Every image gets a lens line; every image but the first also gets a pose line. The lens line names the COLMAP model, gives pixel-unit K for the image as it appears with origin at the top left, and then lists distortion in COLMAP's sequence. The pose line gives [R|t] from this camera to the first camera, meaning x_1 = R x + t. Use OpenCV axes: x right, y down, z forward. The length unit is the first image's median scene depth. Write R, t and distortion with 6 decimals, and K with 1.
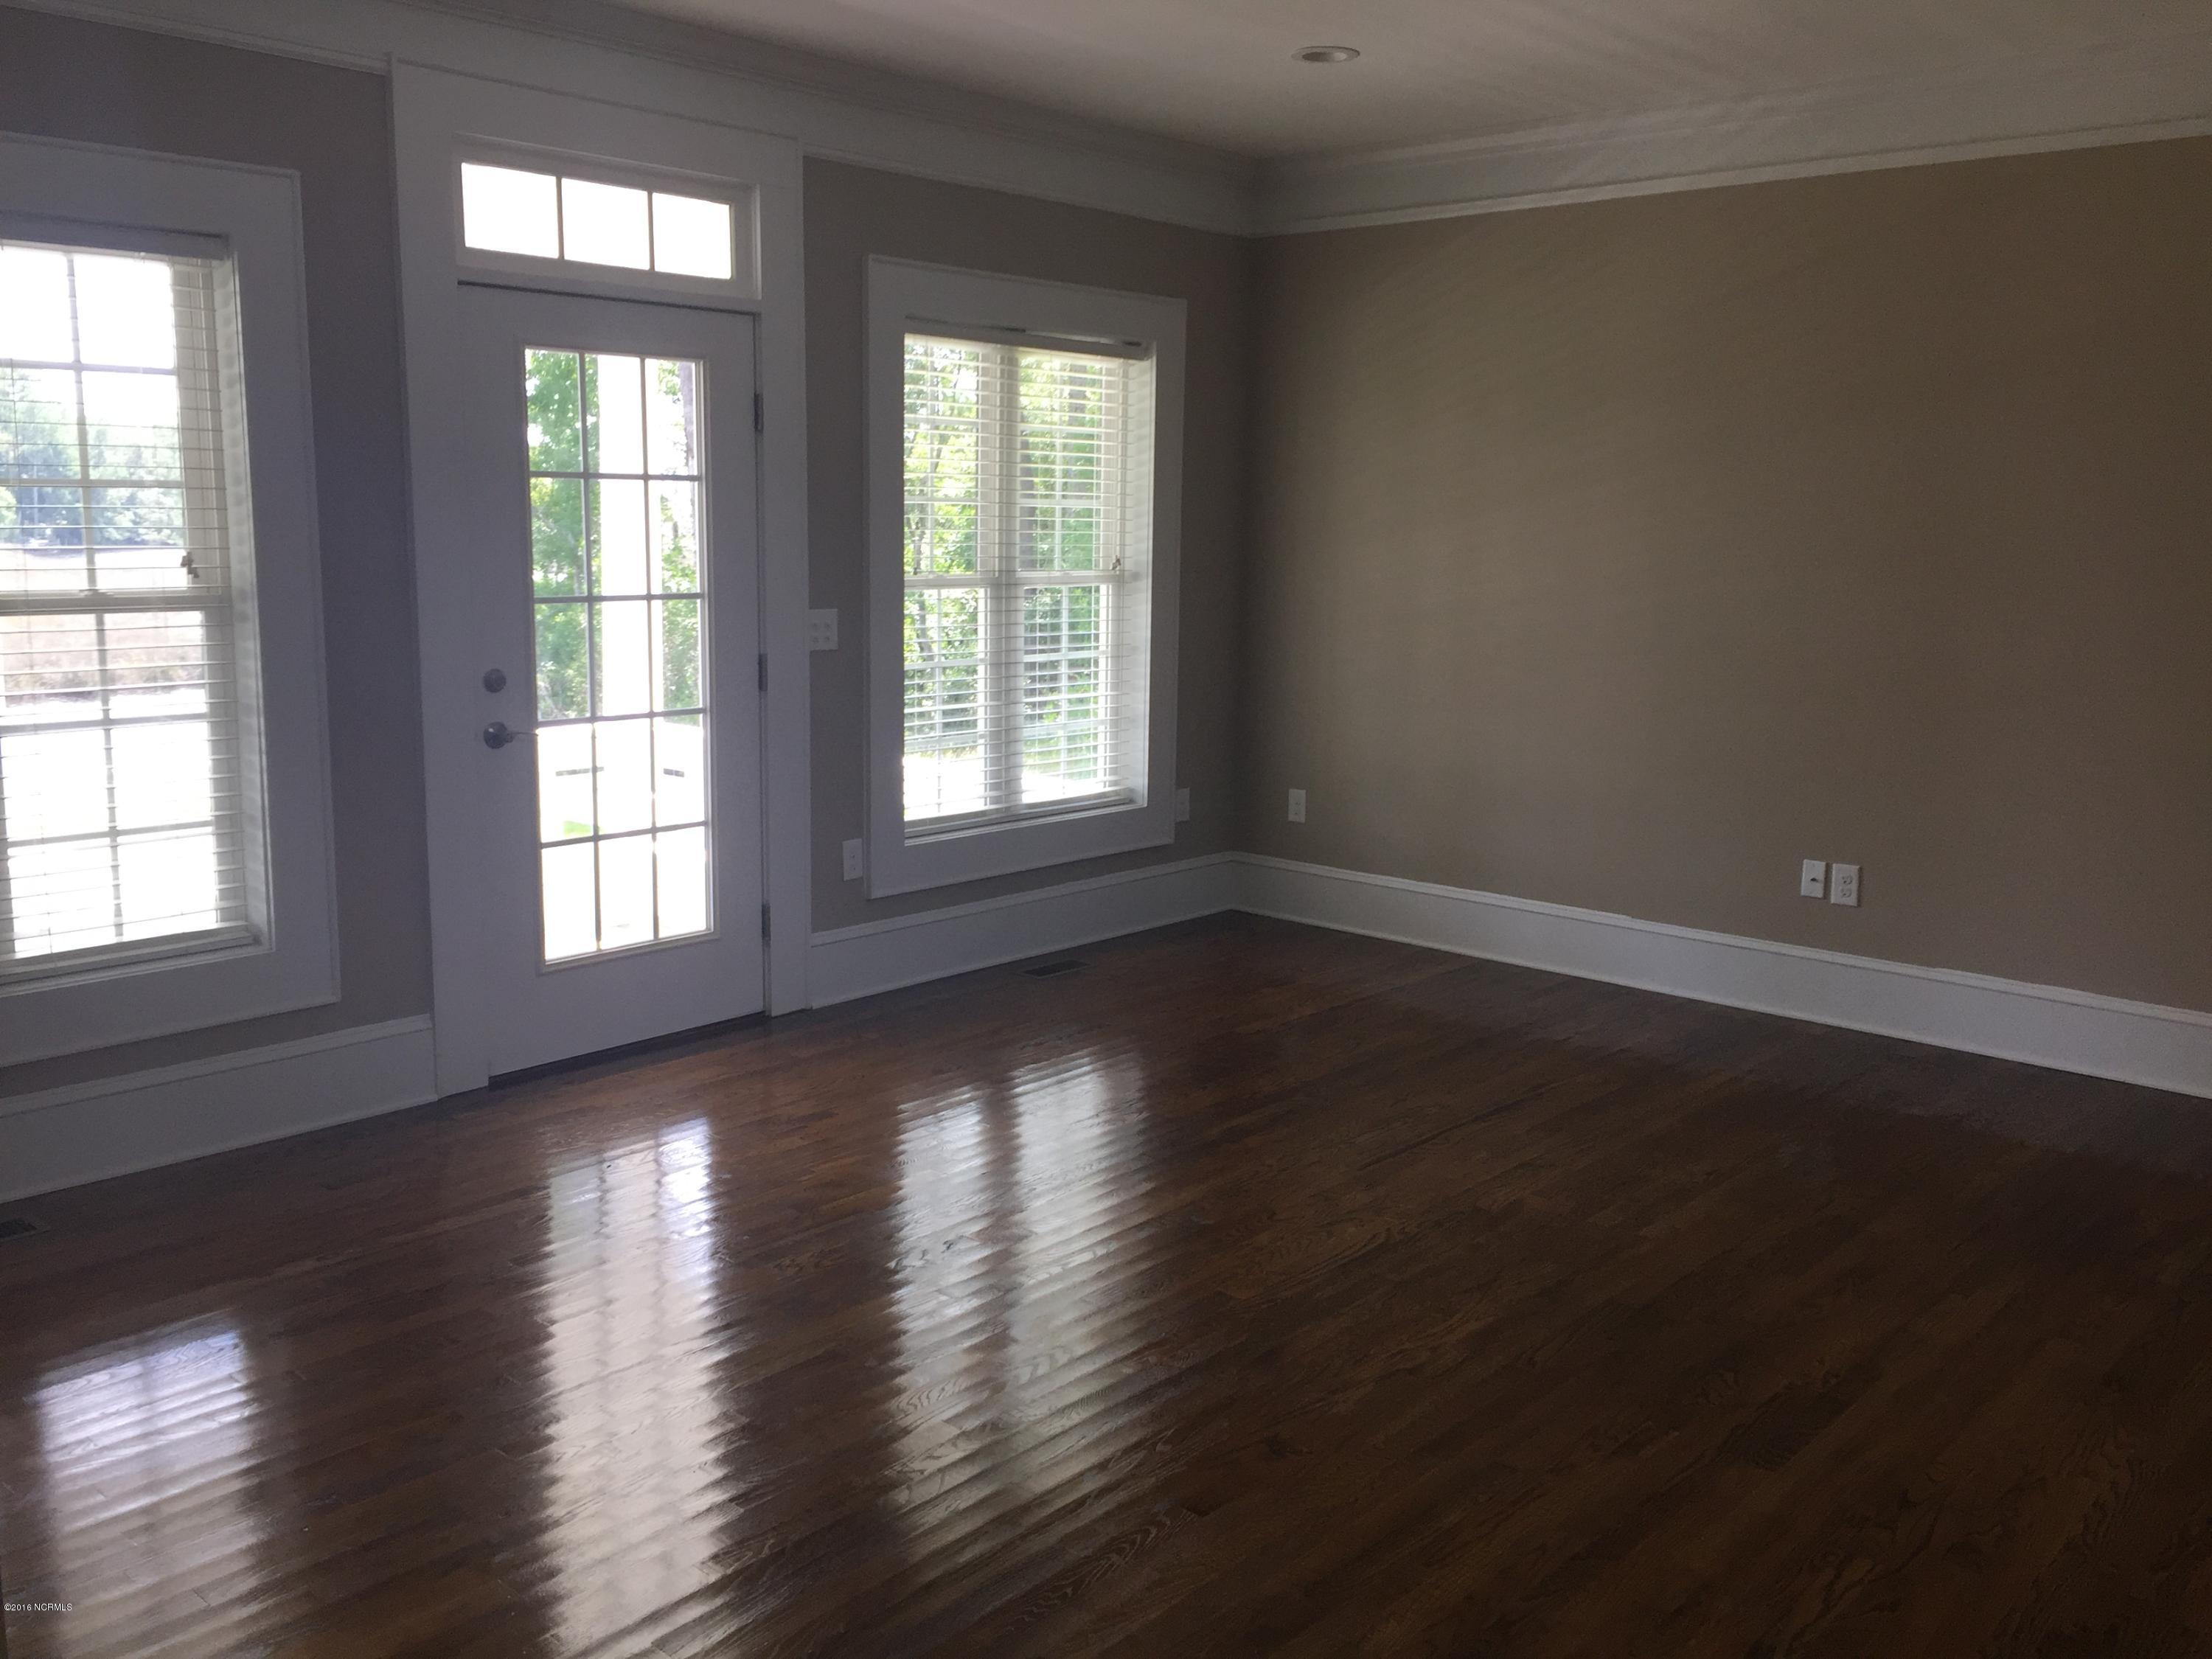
lens RADIAL K [[1906.1, 0, 1106.0], [0, 1906.1, 829.5], [0, 0, 1]] dist [-0.004555, -0.006710]
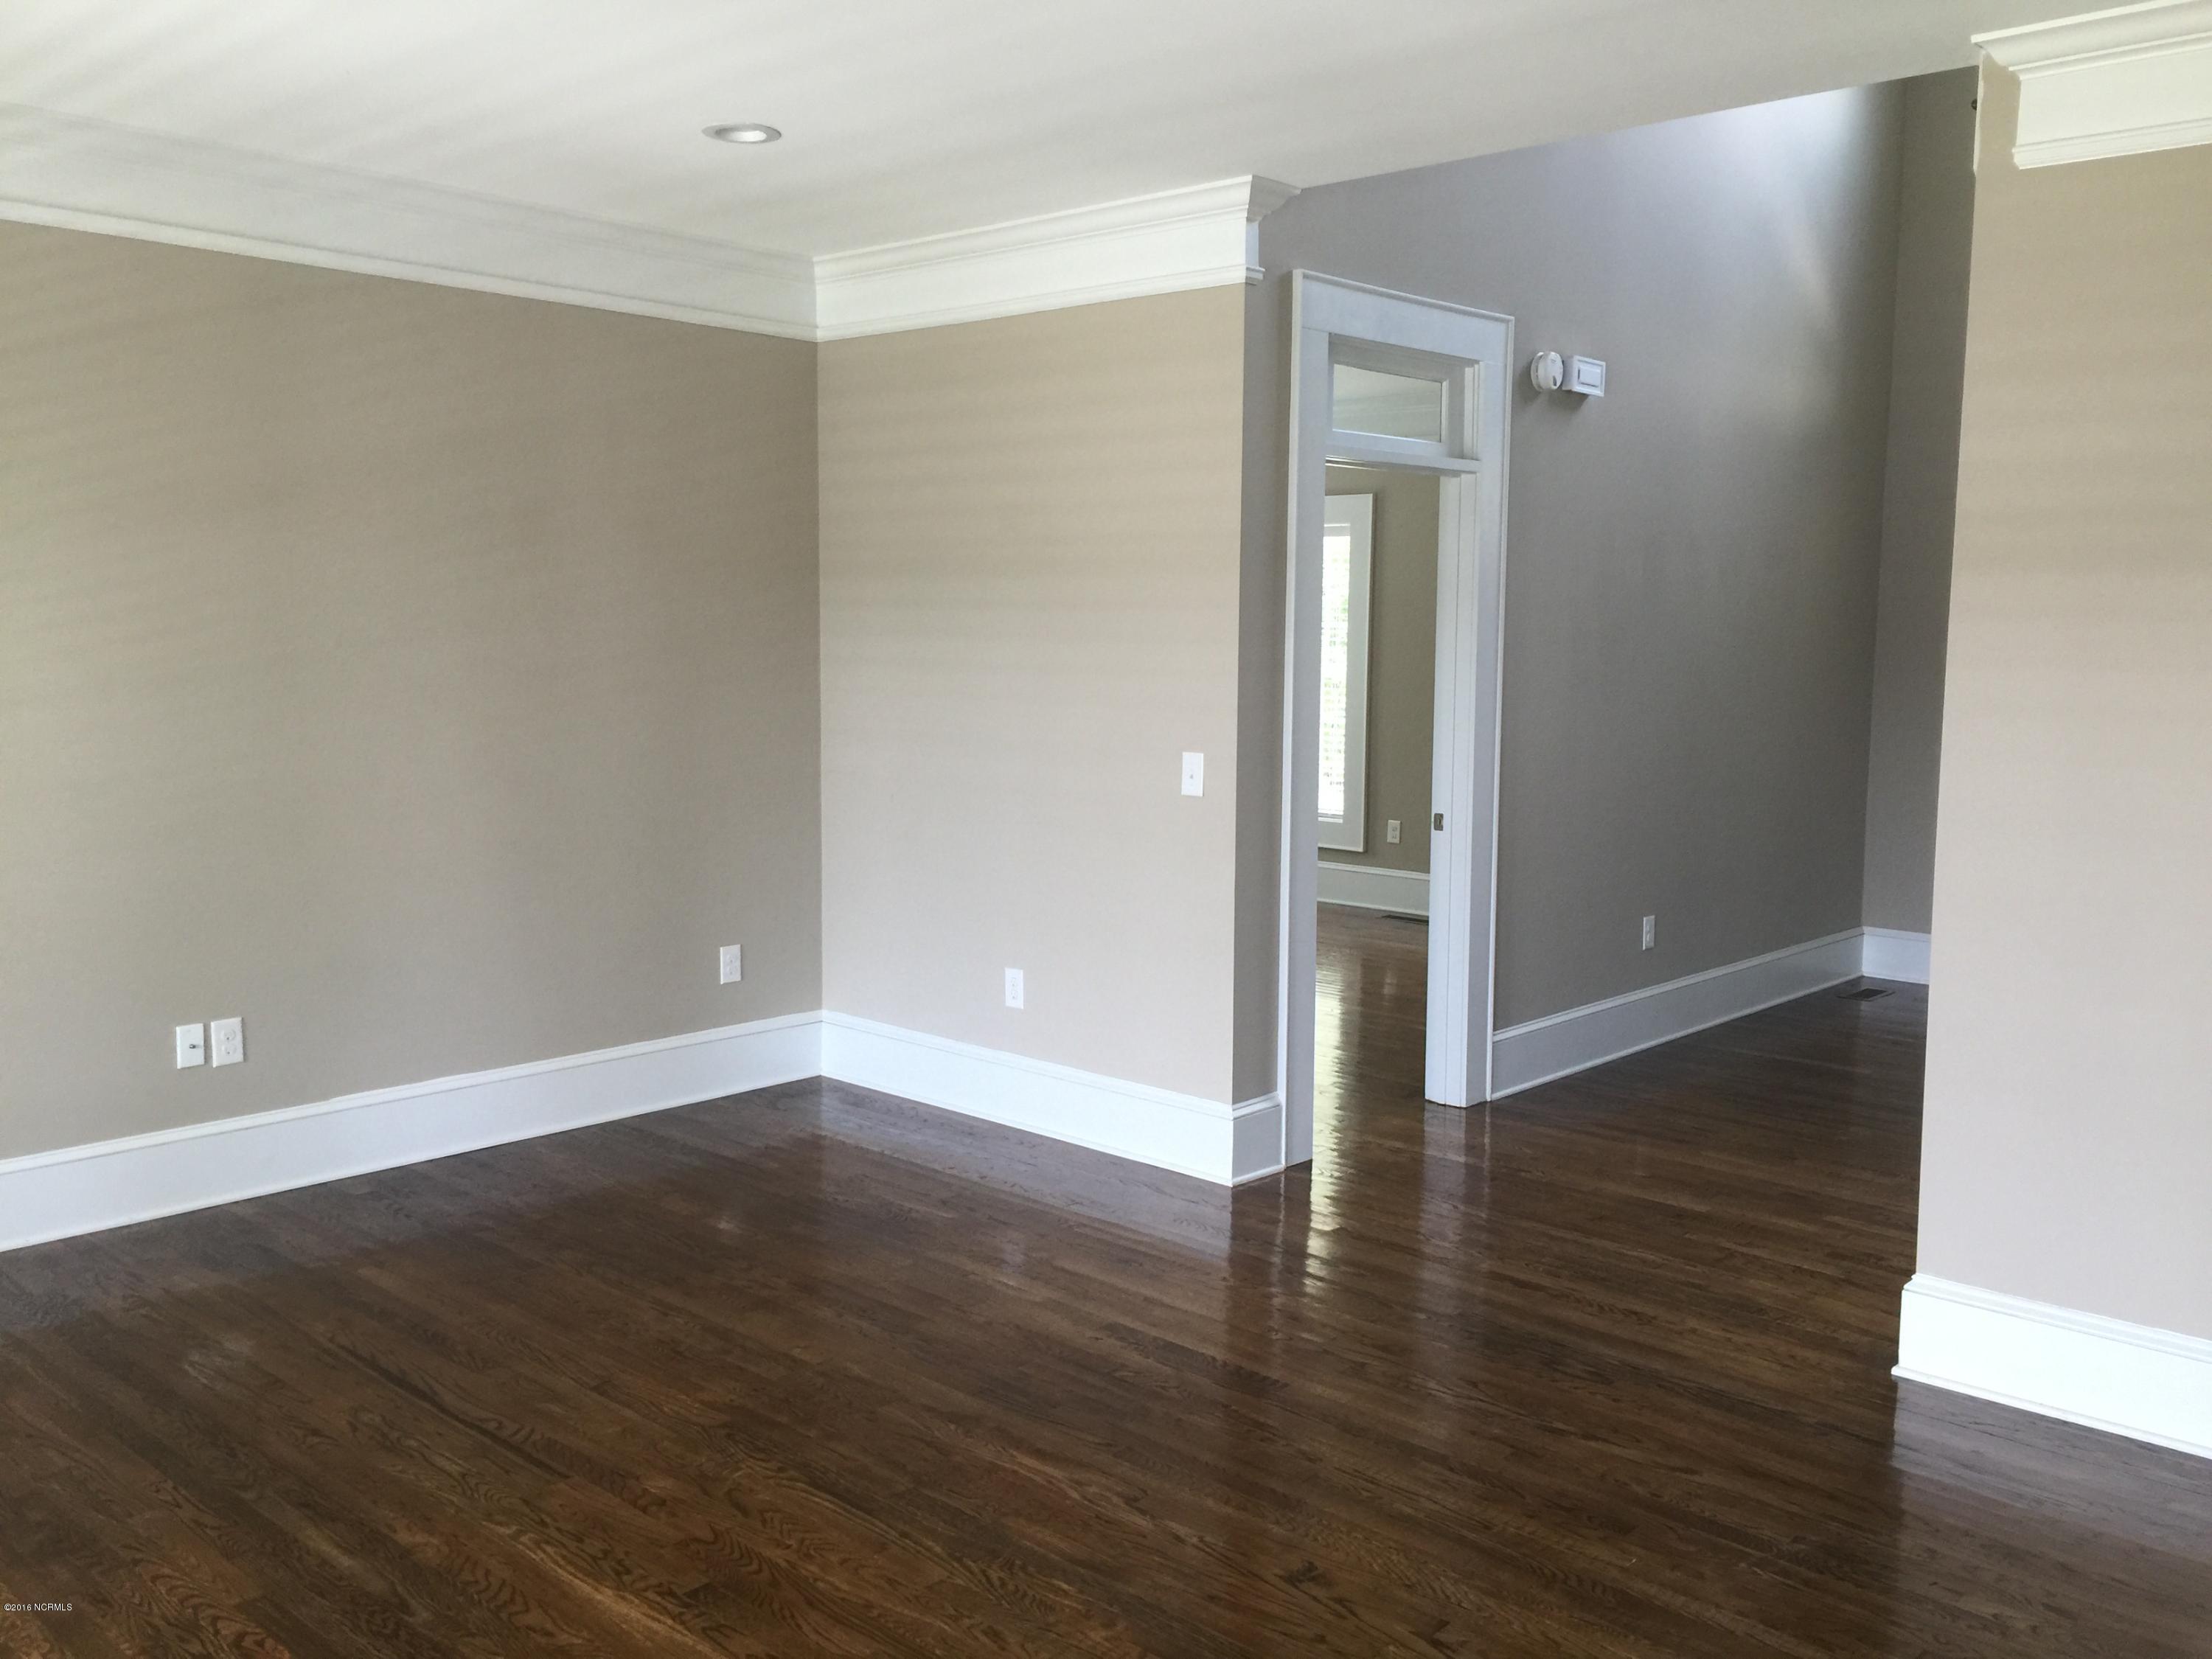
lens RADIAL K [[1827.9, 0, 1106.0], [0, 1827.9, 829.5], [0, 0, 1]] dist [0.183127, -0.333768]
pose [[0.003351, -0.120771, 0.992675, -0.980103], [0.147233, 0.981921, 0.118966, -0.234971], [-0.989096, 0.145755, 0.021072, 1.175220]]
